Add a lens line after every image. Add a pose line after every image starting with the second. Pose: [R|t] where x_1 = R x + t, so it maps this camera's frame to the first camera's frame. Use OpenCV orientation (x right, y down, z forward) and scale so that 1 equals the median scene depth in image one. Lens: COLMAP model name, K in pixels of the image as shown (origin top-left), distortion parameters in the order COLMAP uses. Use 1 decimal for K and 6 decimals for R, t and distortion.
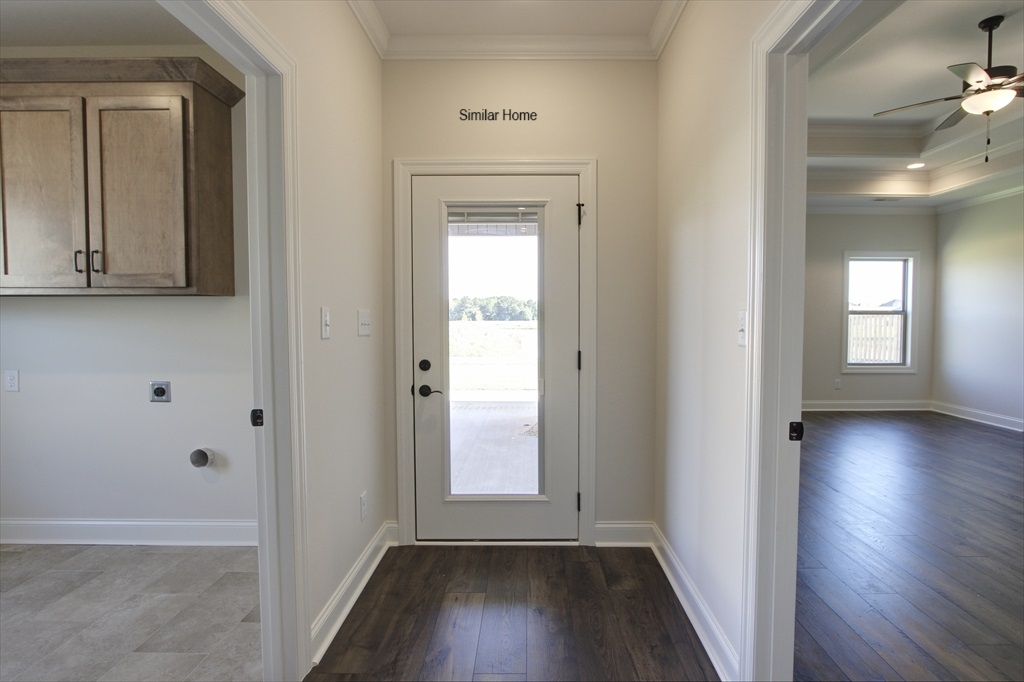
lens RADIAL K [[481.0, 0, 512.0], [0, 481.0, 341.0], [0, 0, 1]] dist [-0.015229, 0.000996]
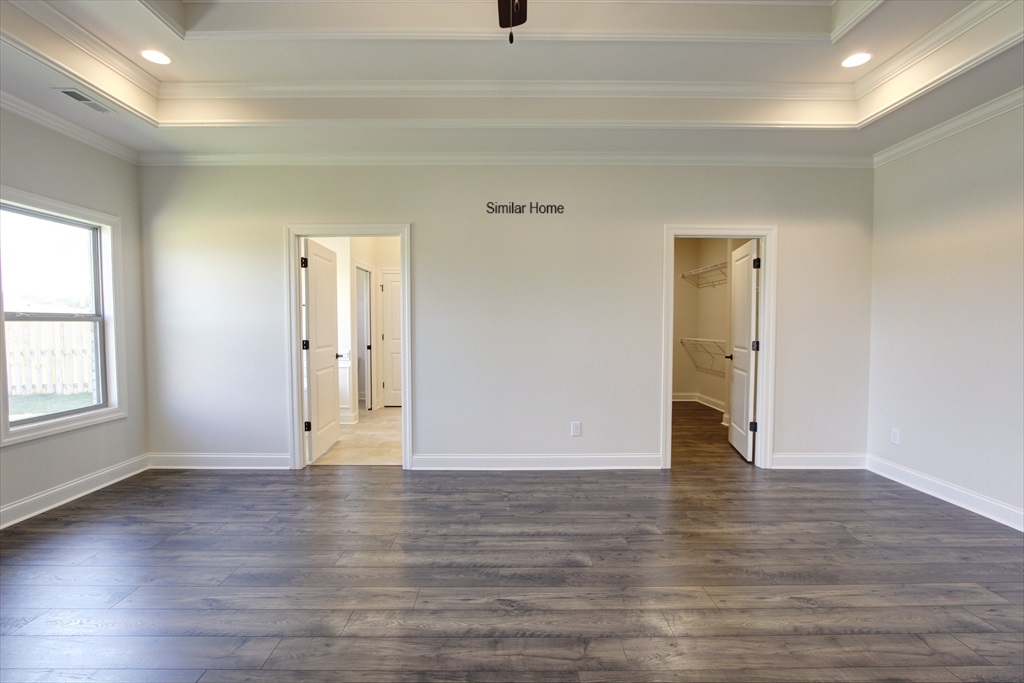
lens RADIAL K [[481.0, 0, 512.0], [0, 481.0, 341.5], [0, 0, 1]] dist [-0.015229, 0.000996]
pose [[-0.029527, -0.035615, 0.998929, 0.224368], [0.050017, 0.998060, 0.037063, -0.027003], [-0.998312, 0.051058, -0.027688, 0.516041]]
